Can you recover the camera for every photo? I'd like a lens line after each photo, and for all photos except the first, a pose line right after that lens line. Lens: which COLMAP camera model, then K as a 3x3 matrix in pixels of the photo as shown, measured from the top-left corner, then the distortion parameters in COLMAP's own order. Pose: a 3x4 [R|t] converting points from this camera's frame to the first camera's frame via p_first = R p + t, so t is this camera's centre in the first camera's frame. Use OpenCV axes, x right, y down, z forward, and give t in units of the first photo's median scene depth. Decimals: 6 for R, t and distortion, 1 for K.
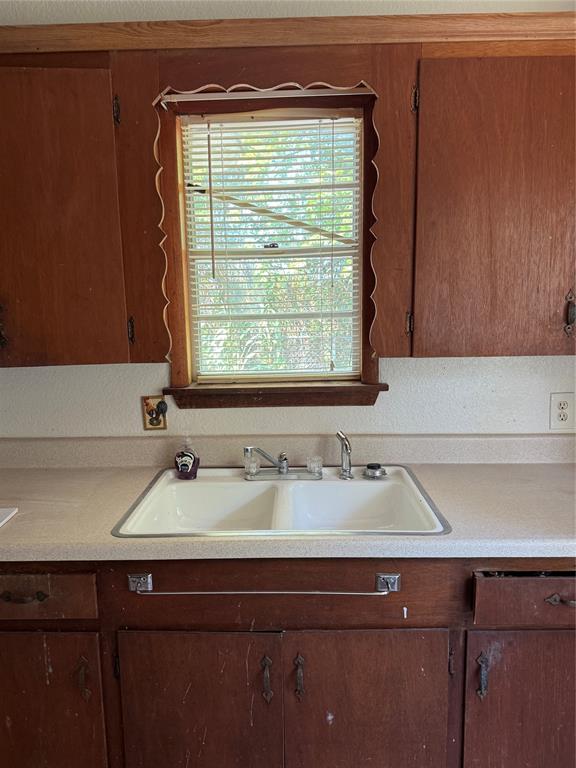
lens RADIAL K [[544.6, 0, 287.3], [0, 544.6, 379.1], [0, 0, 1]] dist [0.050715, -0.013574]
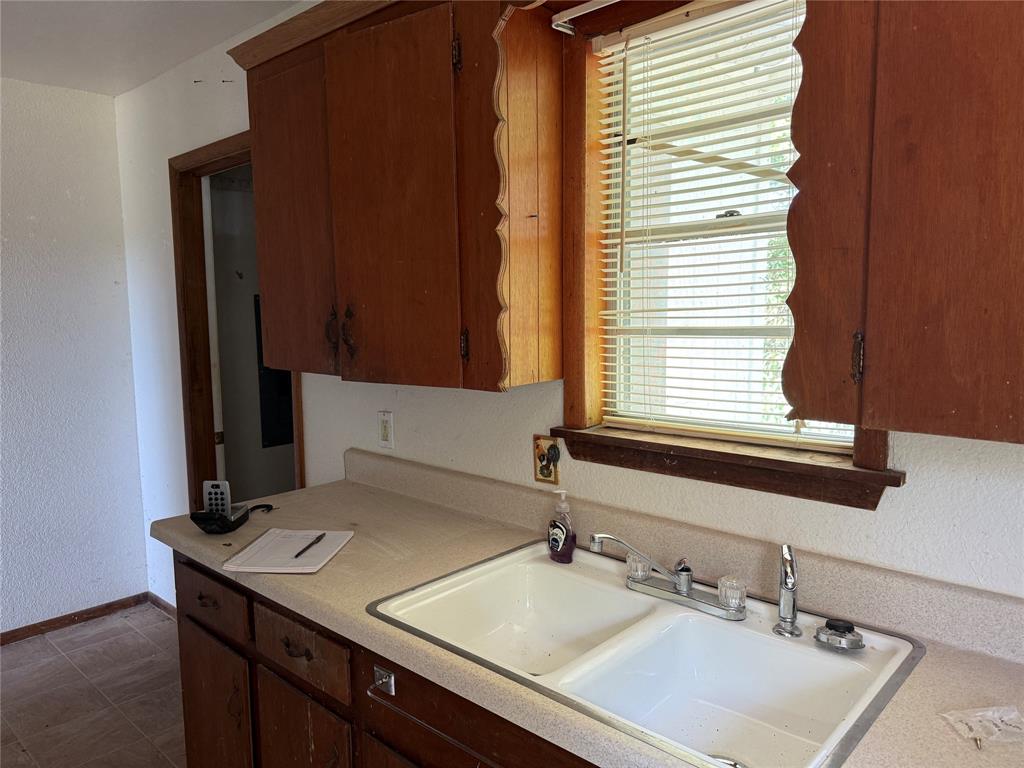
lens RADIAL K [[726.1, 0, 510.5], [0, 726.1, 389.8], [0, 0, 1]] dist [0.050715, -0.013574]
pose [[0.745922, 0.087714, -0.660232, 0.353695], [-0.094226, 0.995217, 0.025761, -0.050512], [0.659334, 0.042995, 0.750620, 0.248223]]
